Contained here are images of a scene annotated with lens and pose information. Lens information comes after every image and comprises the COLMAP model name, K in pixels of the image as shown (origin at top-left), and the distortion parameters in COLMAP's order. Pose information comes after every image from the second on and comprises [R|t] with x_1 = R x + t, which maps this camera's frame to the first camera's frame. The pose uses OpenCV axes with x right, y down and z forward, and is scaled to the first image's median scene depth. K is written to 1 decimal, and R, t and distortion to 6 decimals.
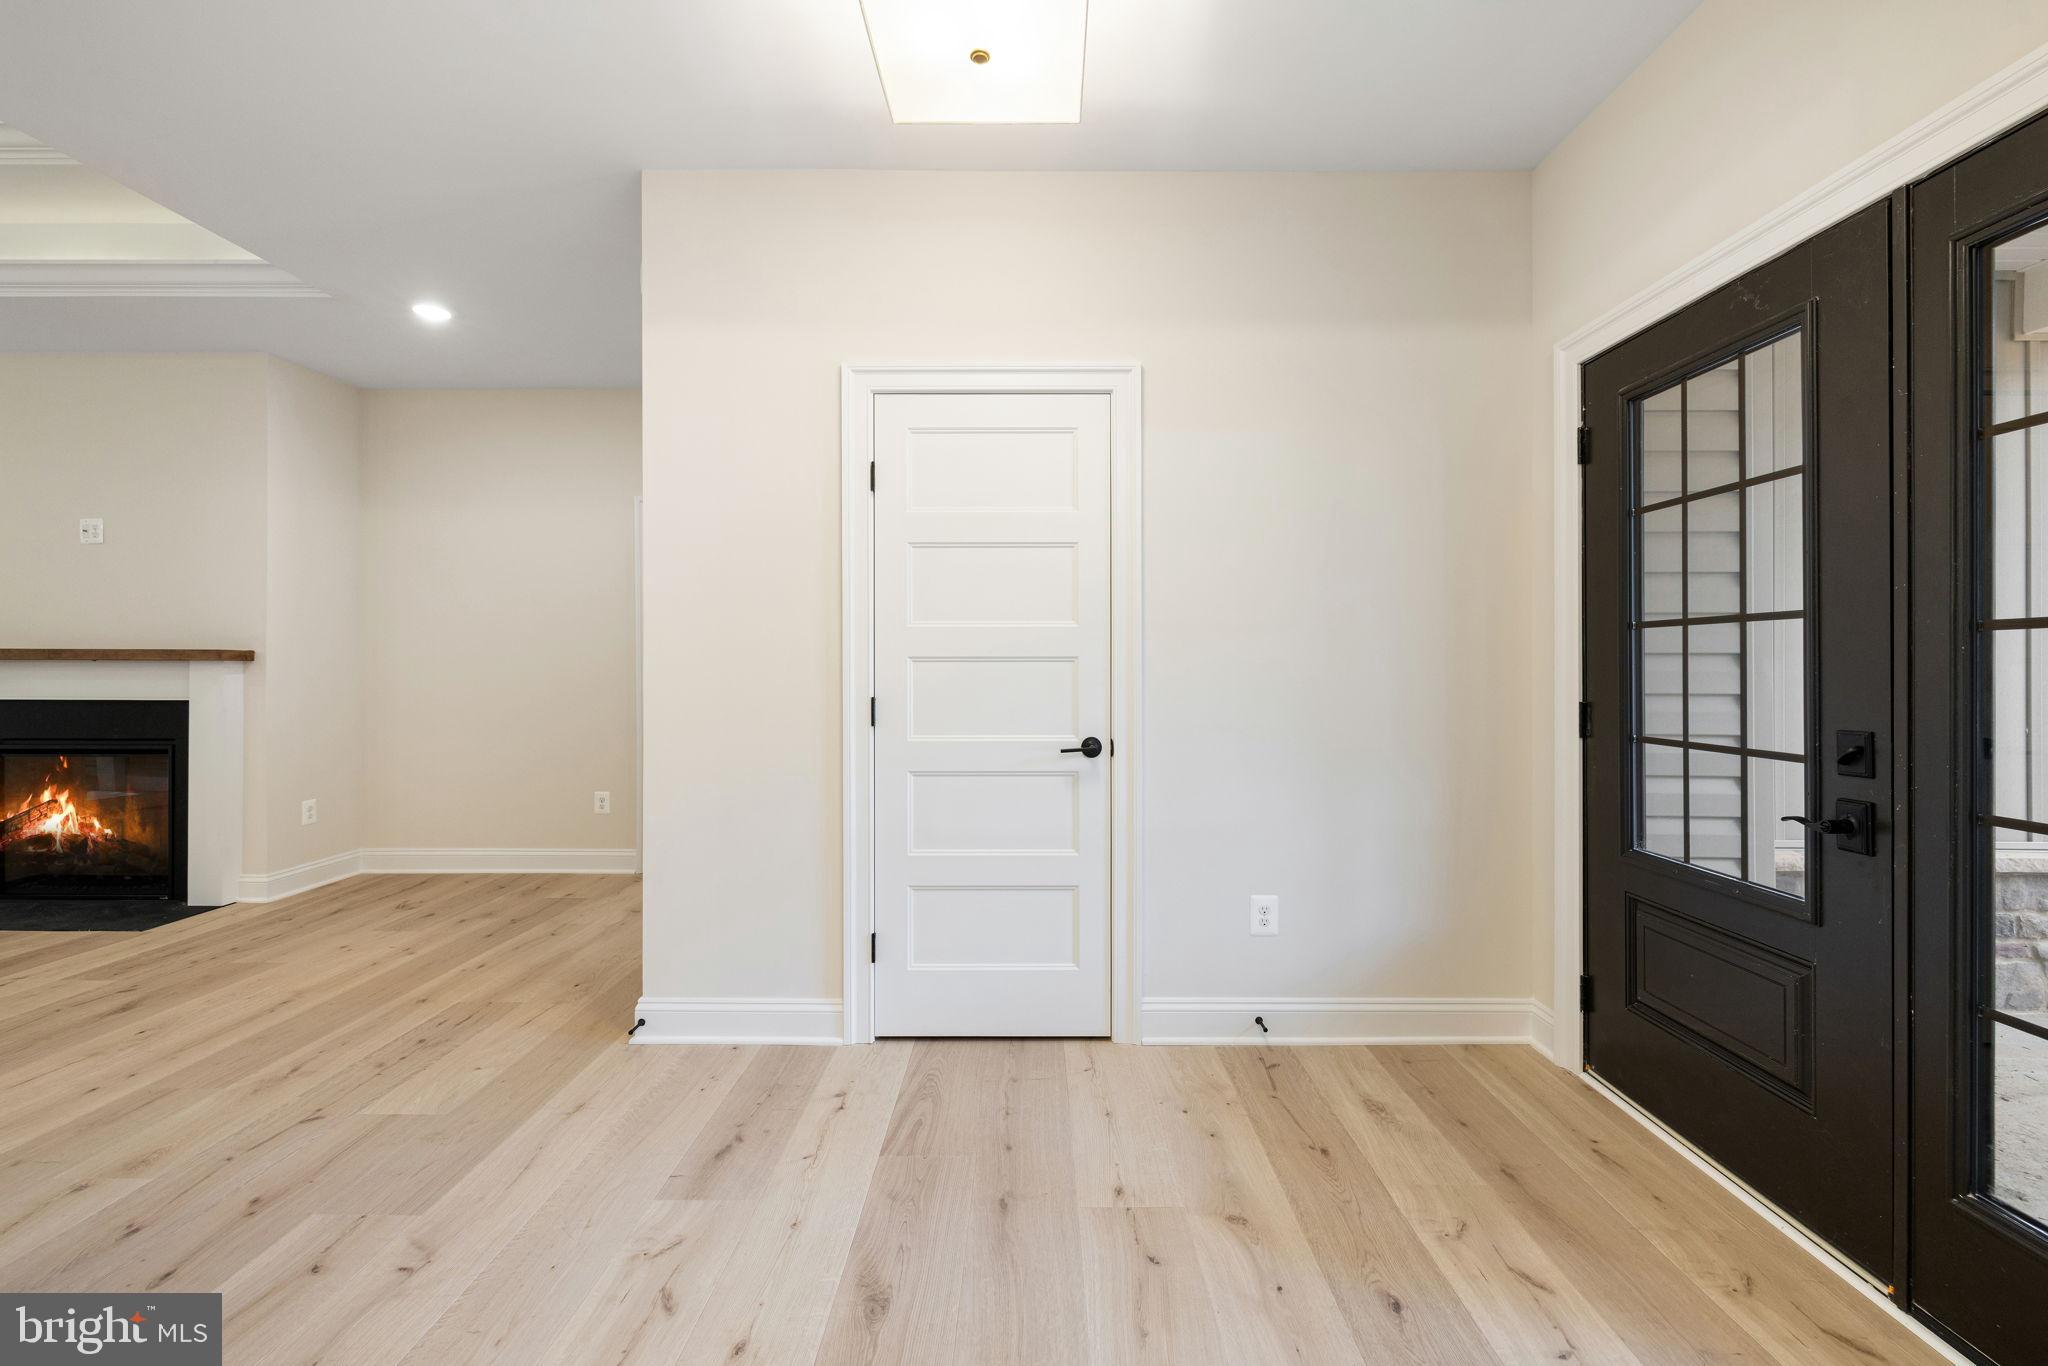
lens RADIAL K [[858.3, 0, 1025.6], [0, 858.3, 674.6], [0, 0, 1]] dist [0.001827, -0.000431]
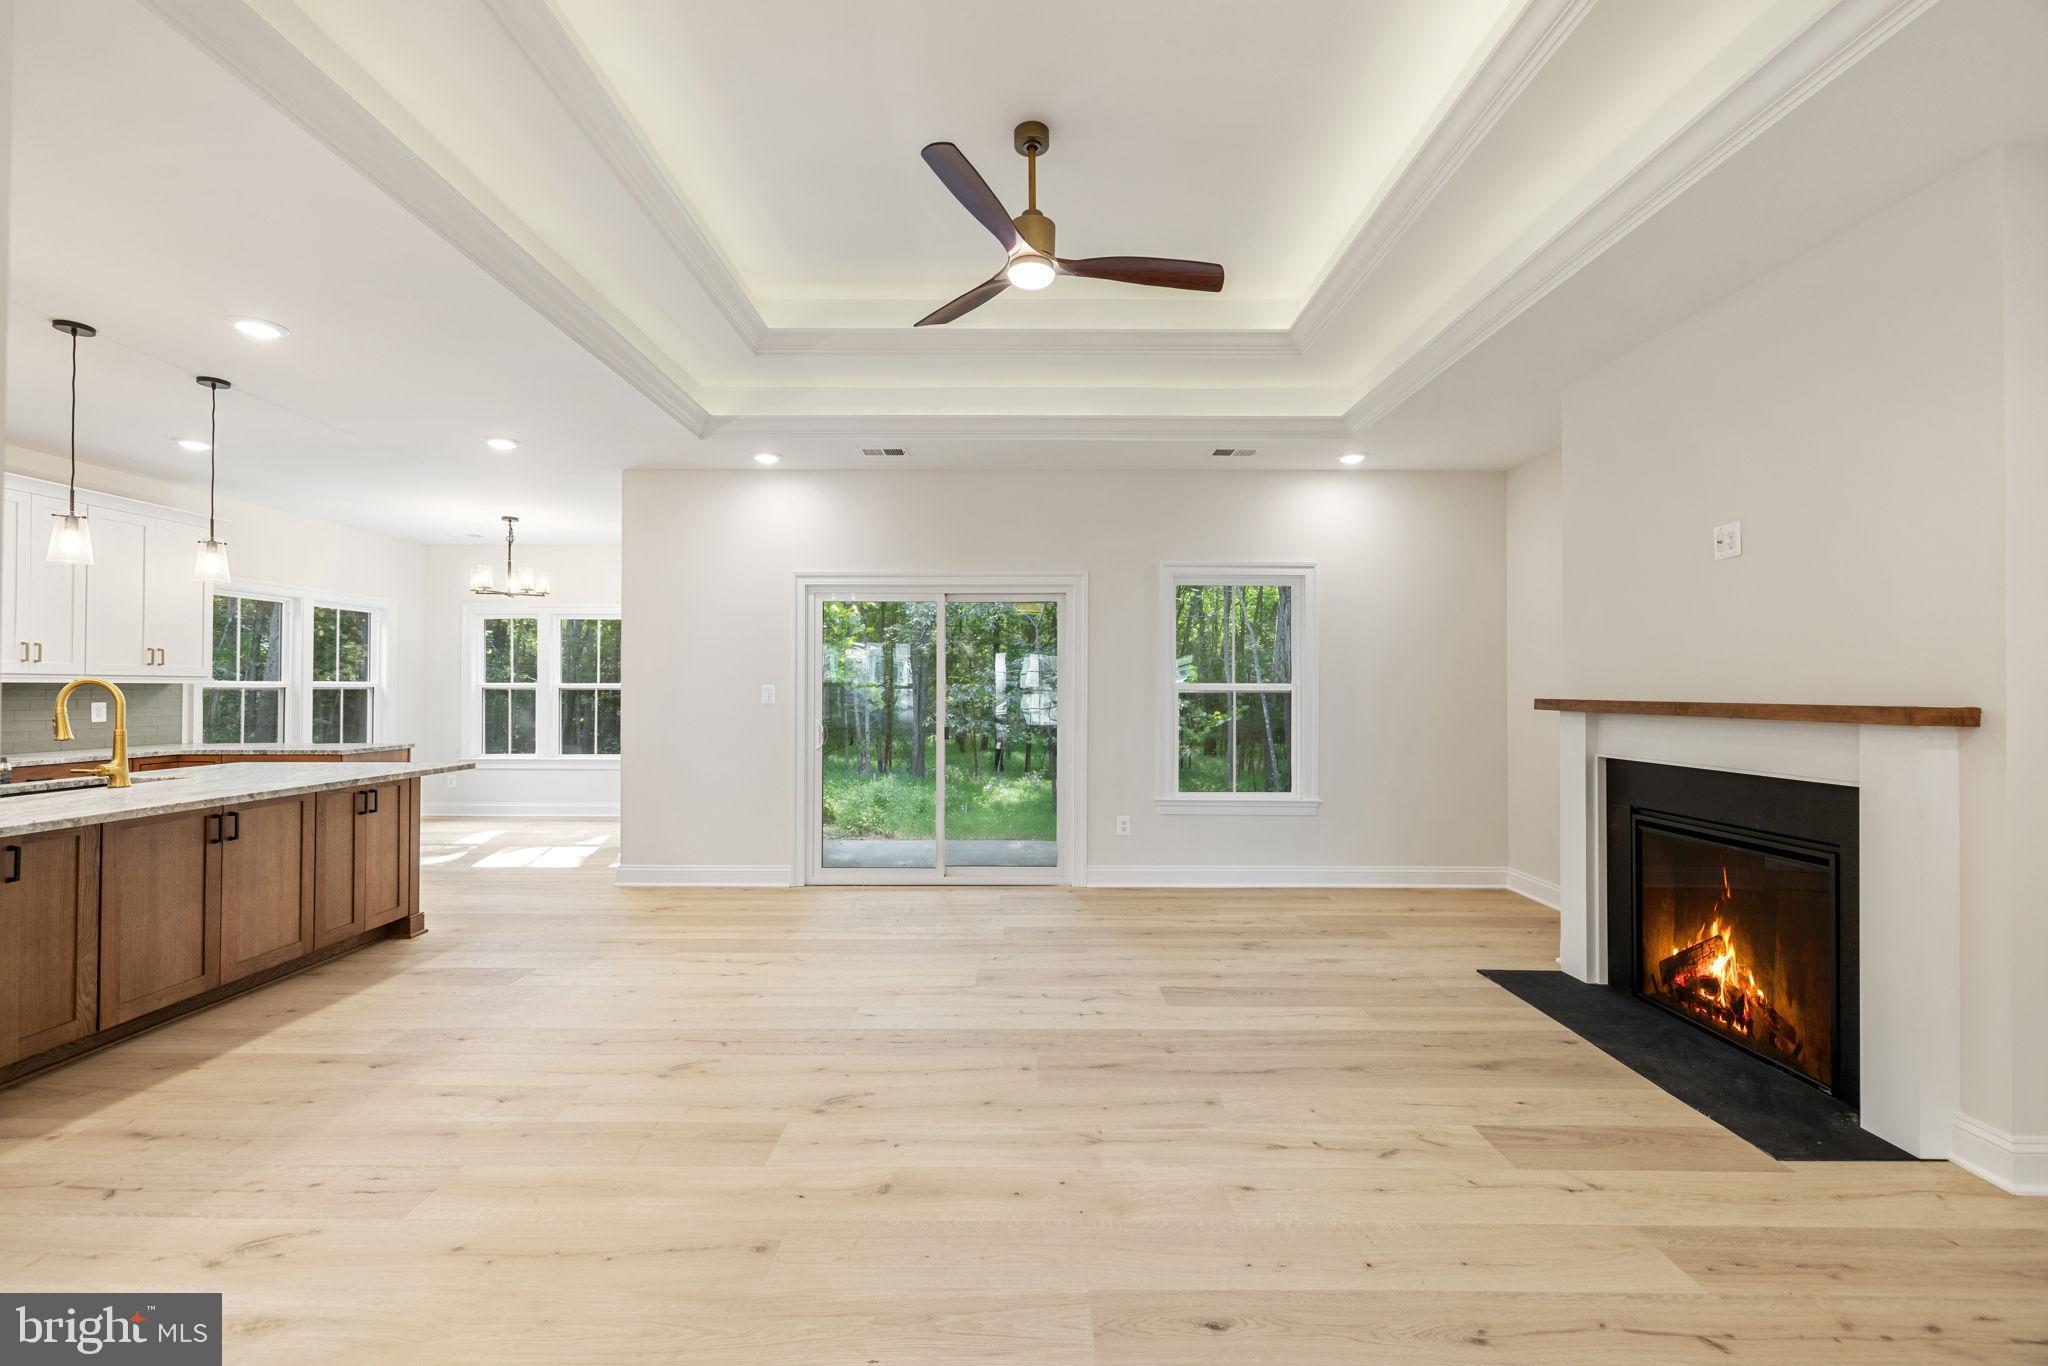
lens RADIAL K [[858.3, 0, 1020.2], [0, 858.3, 678.7], [0, 0, 1]] dist [0.001827, -0.000431]
pose [[0.011561, -0.018595, -0.999760, -0.380240], [-0.009874, 0.999776, -0.018710, -0.030787], [0.999884, 0.010088, 0.011375, 0.408606]]
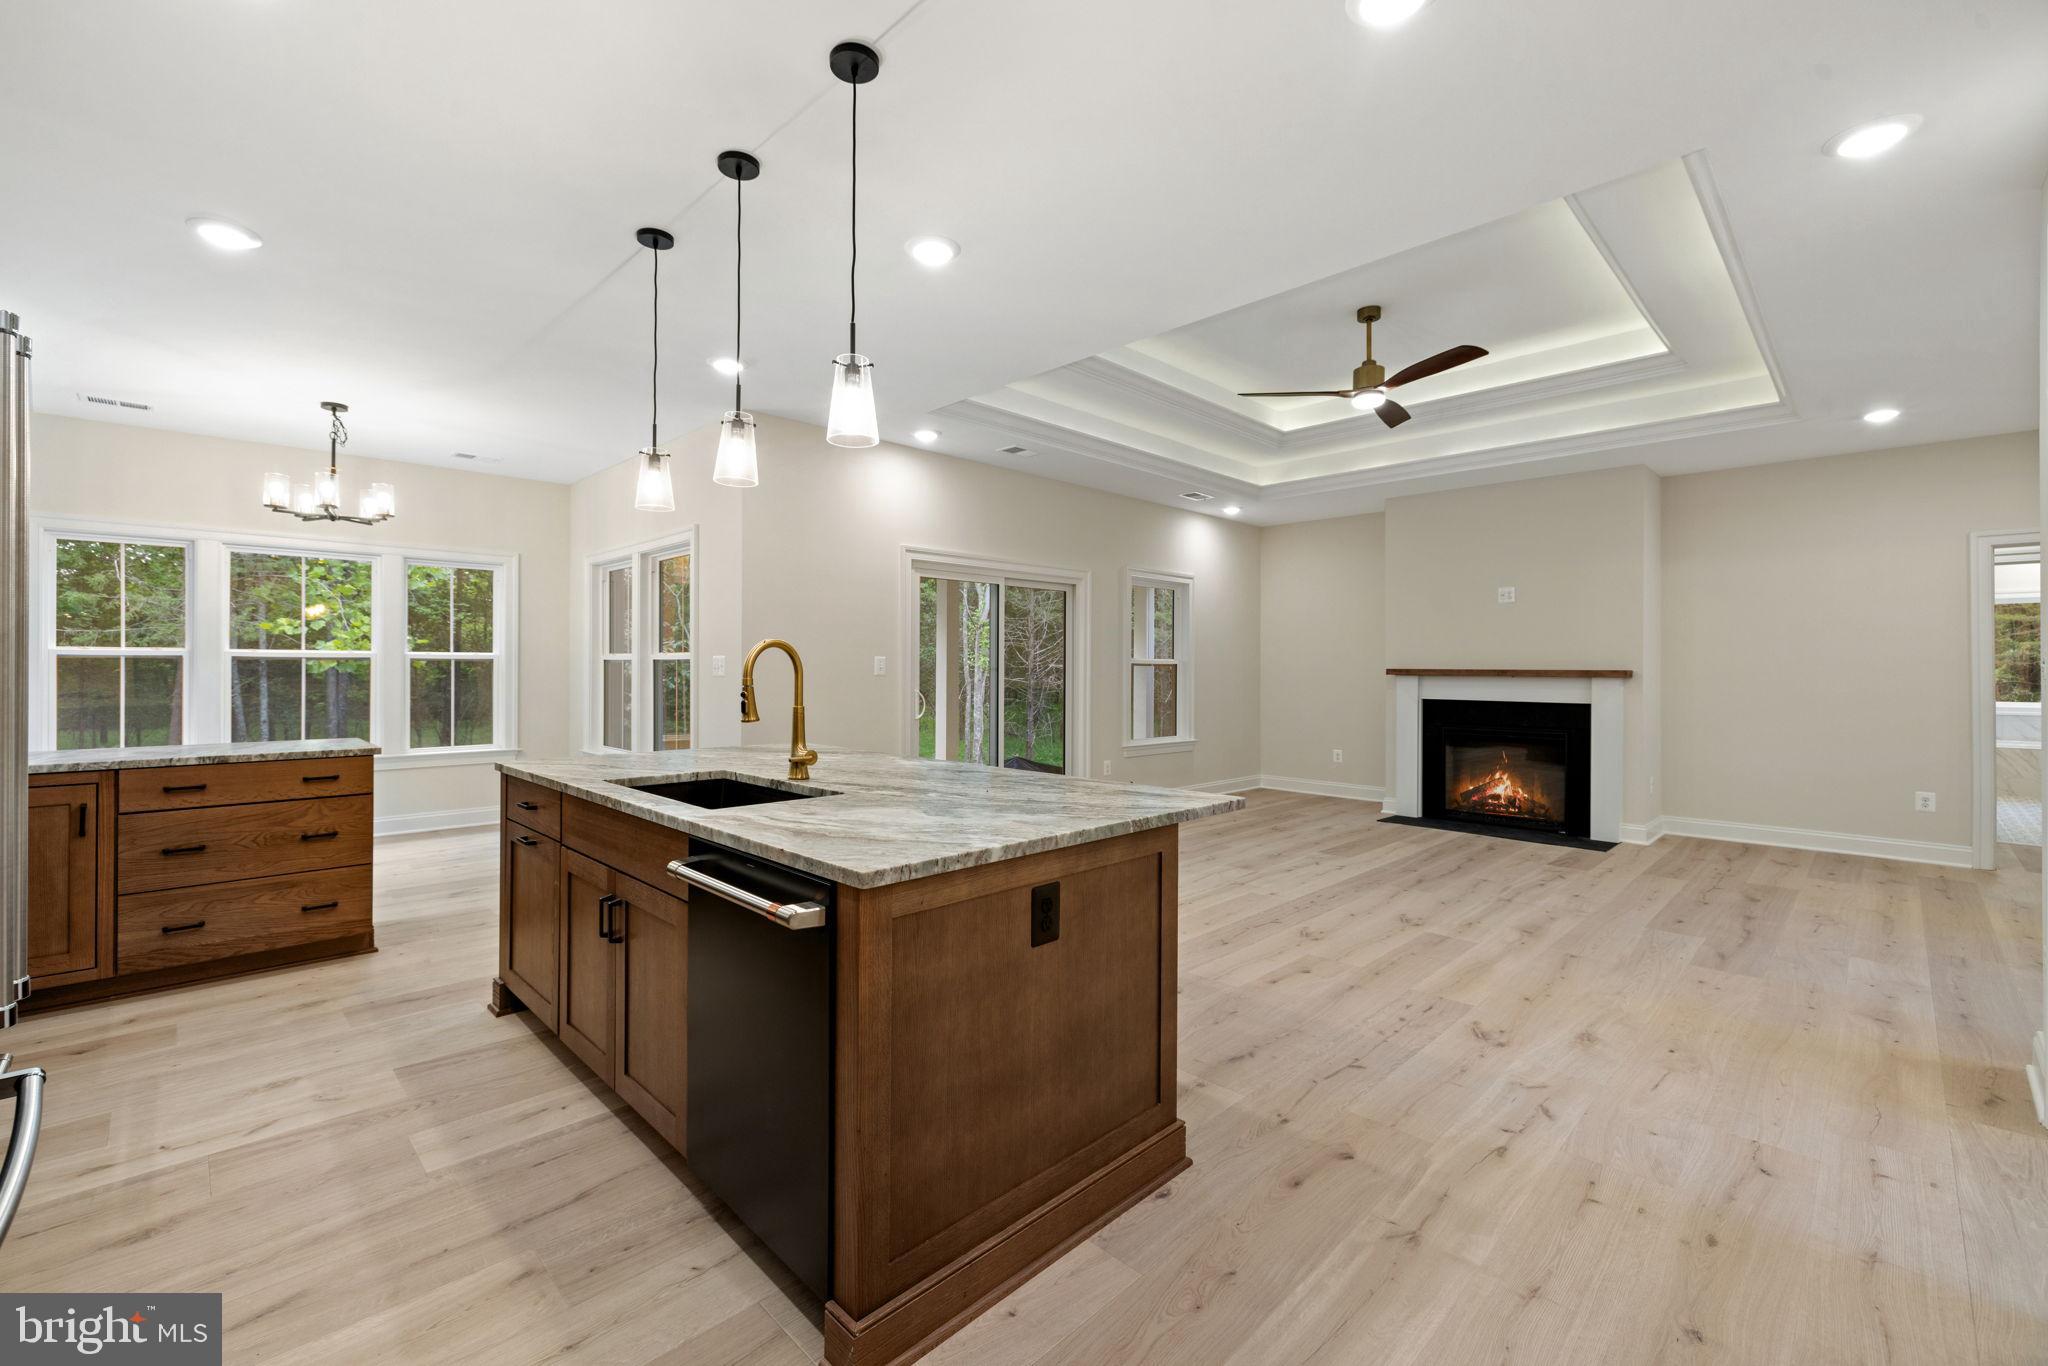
lens RADIAL K [[858.3, 0, 1010.5], [0, 858.3, 662.9], [0, 0, 1]] dist [0.001827, -0.000431]
pose [[0.707609, -0.005705, -0.706581, -0.644201], [-0.006555, 0.999871, -0.014637, -0.012951], [0.706573, 0.014989, 0.707481, -0.790075]]
